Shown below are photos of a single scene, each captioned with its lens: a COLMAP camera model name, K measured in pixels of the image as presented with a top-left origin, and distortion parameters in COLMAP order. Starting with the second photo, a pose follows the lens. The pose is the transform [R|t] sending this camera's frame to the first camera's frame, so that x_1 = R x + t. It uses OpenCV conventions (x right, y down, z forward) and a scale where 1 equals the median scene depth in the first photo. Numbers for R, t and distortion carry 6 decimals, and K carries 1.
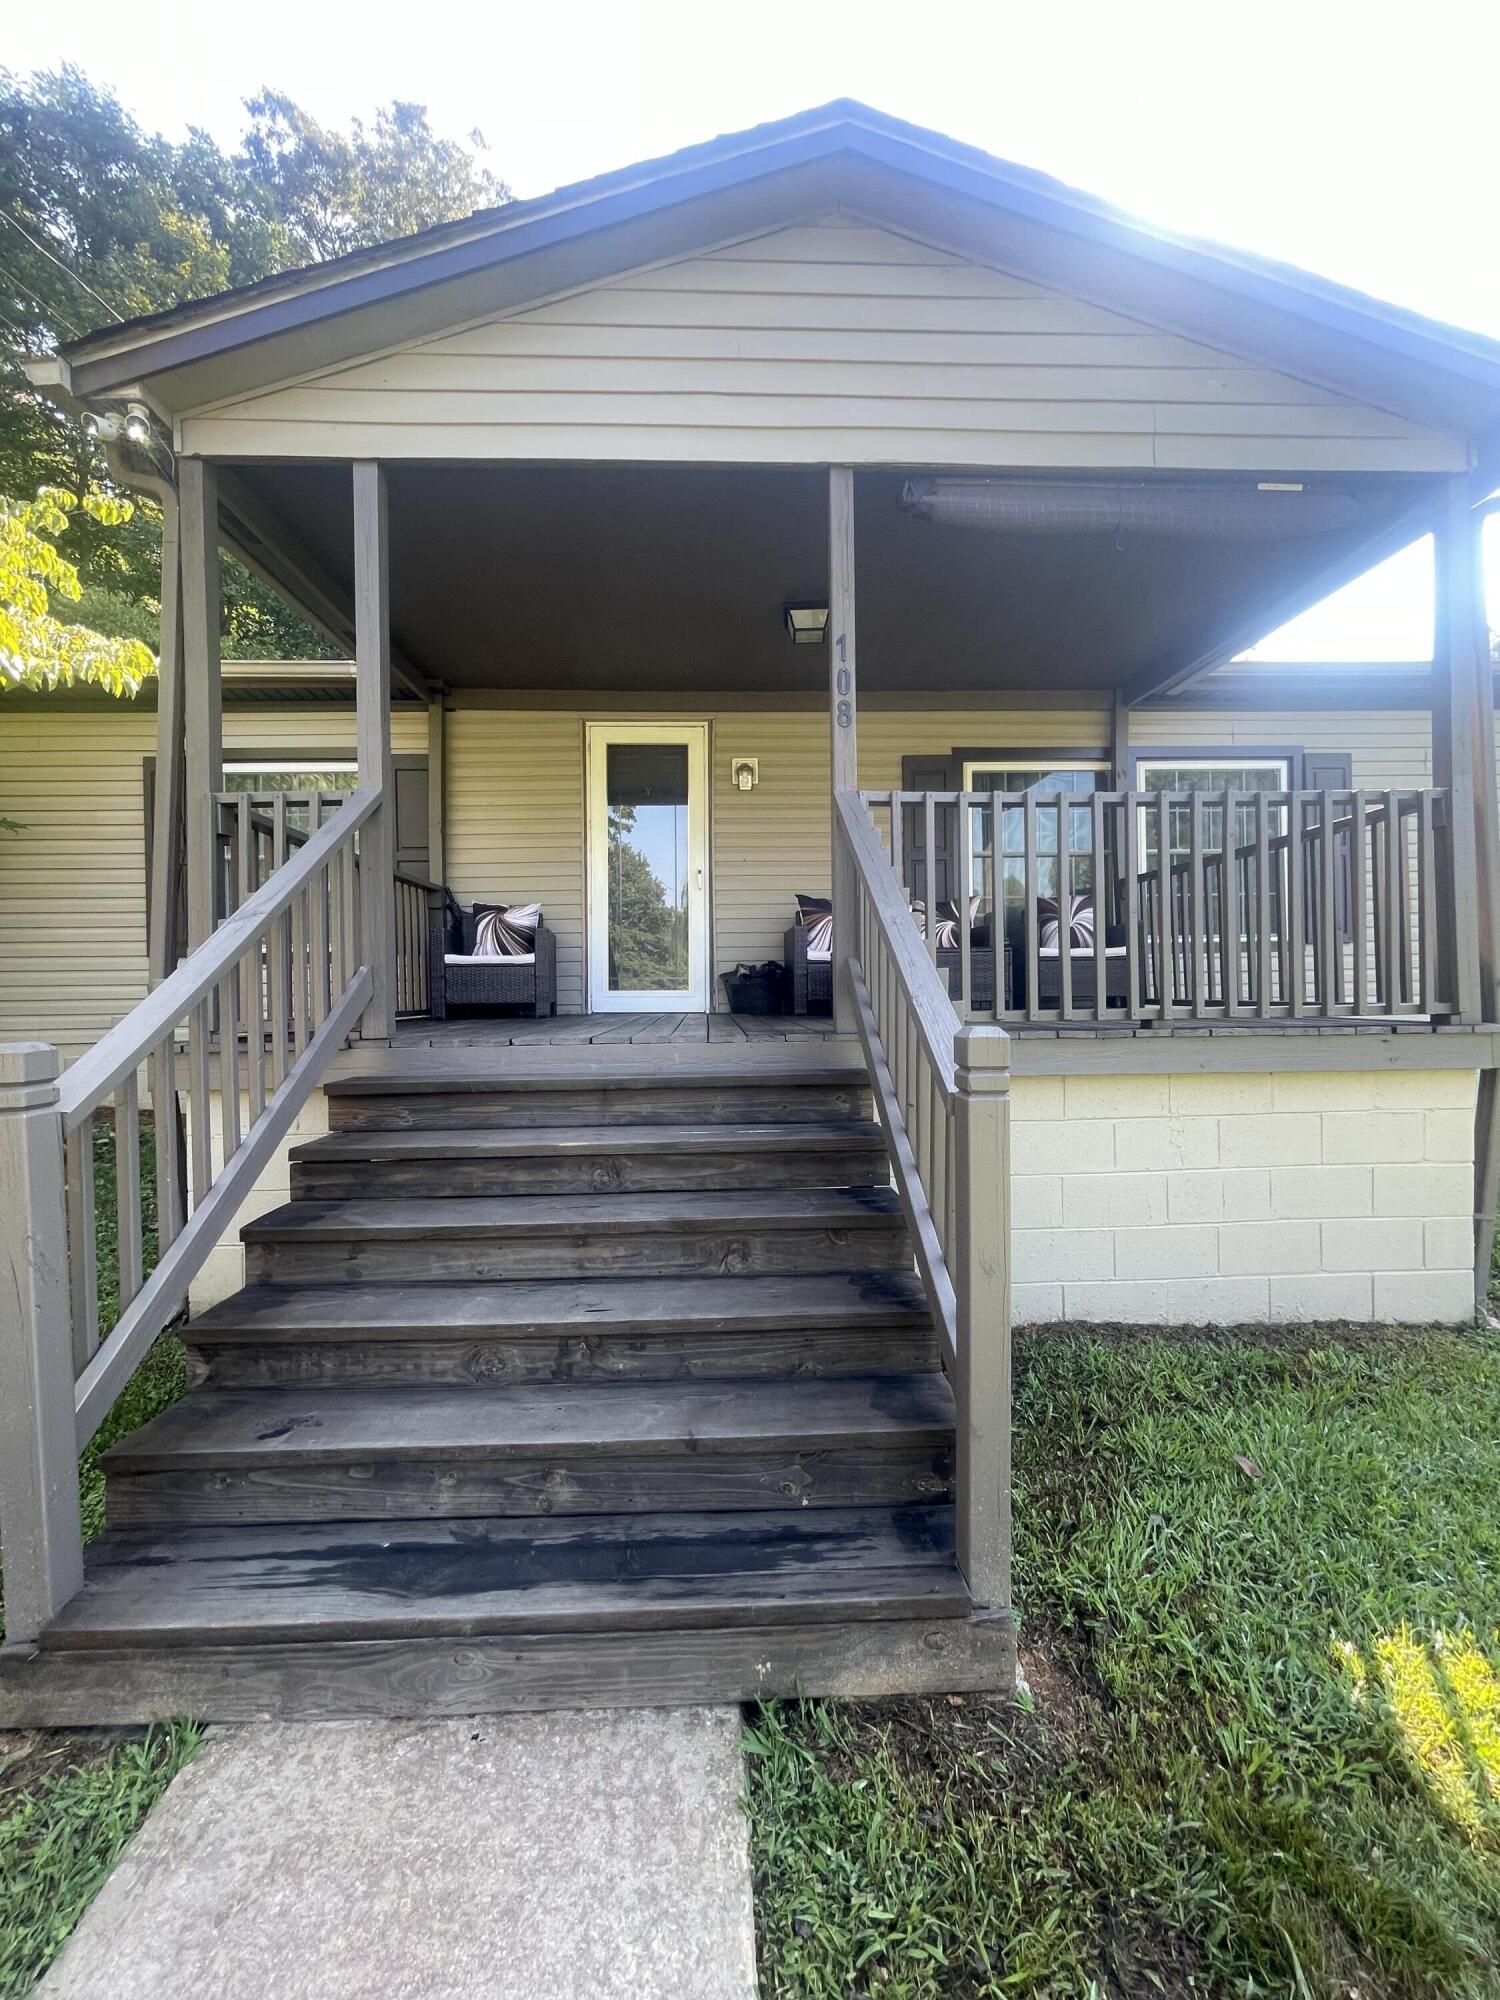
lens RADIAL K [[810.5, 0, 747.0], [0, 810.5, 1010.4], [0, 0, 1]] dist [-0.001183, 0.001768]
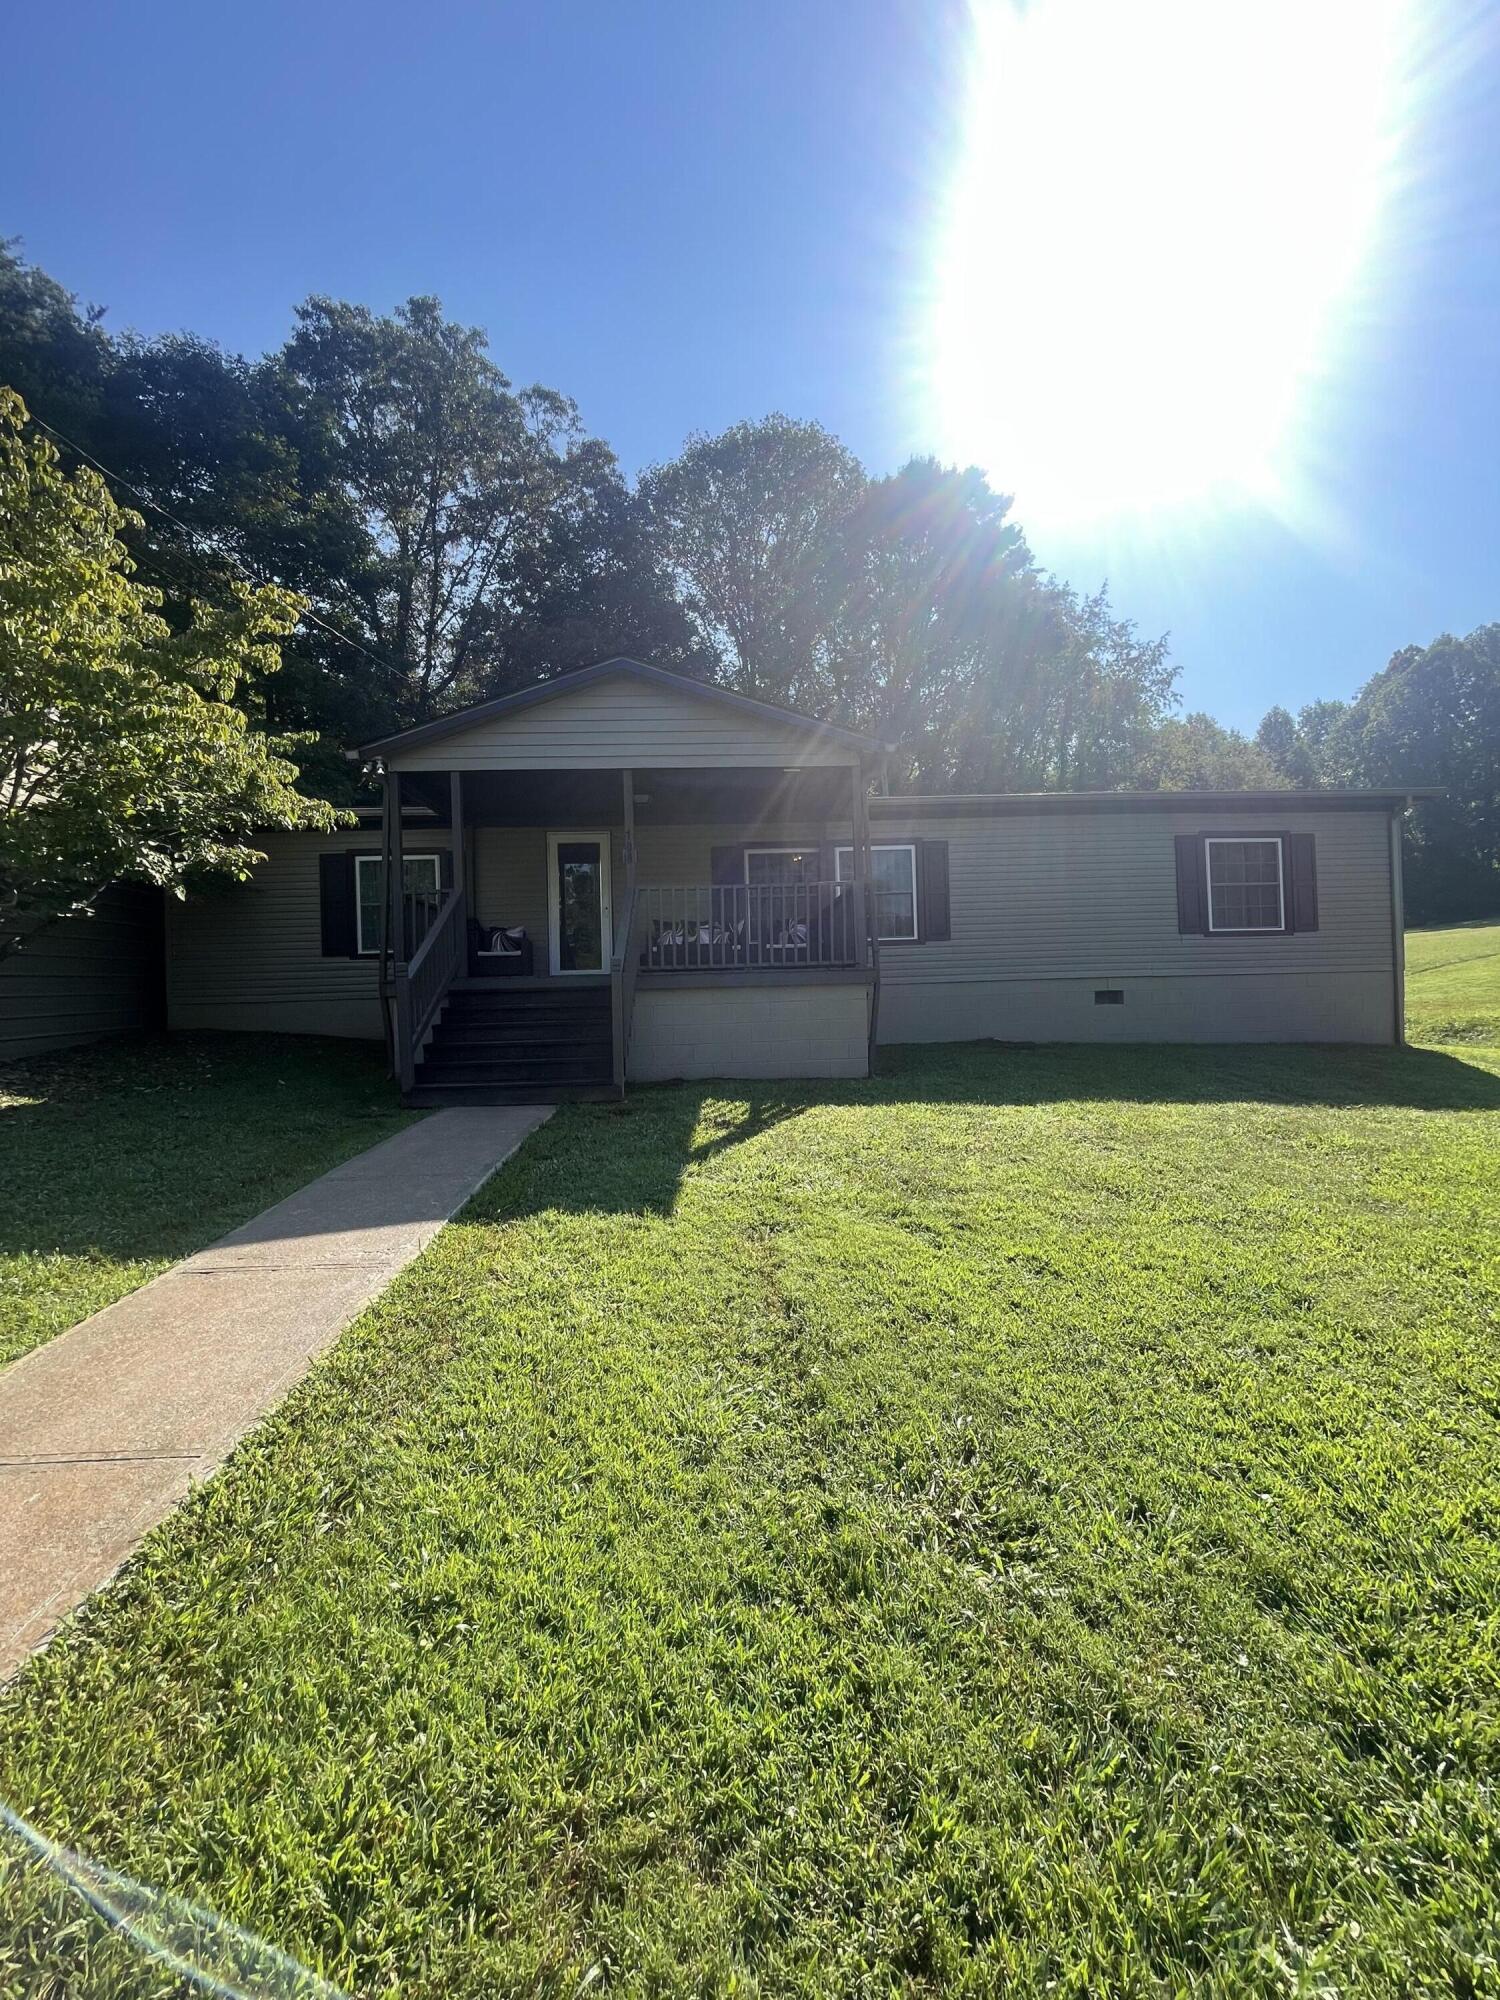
lens RADIAL K [[810.5, 0, 756.5], [0, 810.5, 990.9], [0, 0, 1]] dist [-0.001183, 0.001768]
pose [[0.999634, -0.026256, 0.006544, 0.284805], [0.026464, 0.999067, -0.034131, 0.106121], [-0.005641, 0.034292, 0.999396, -0.948255]]
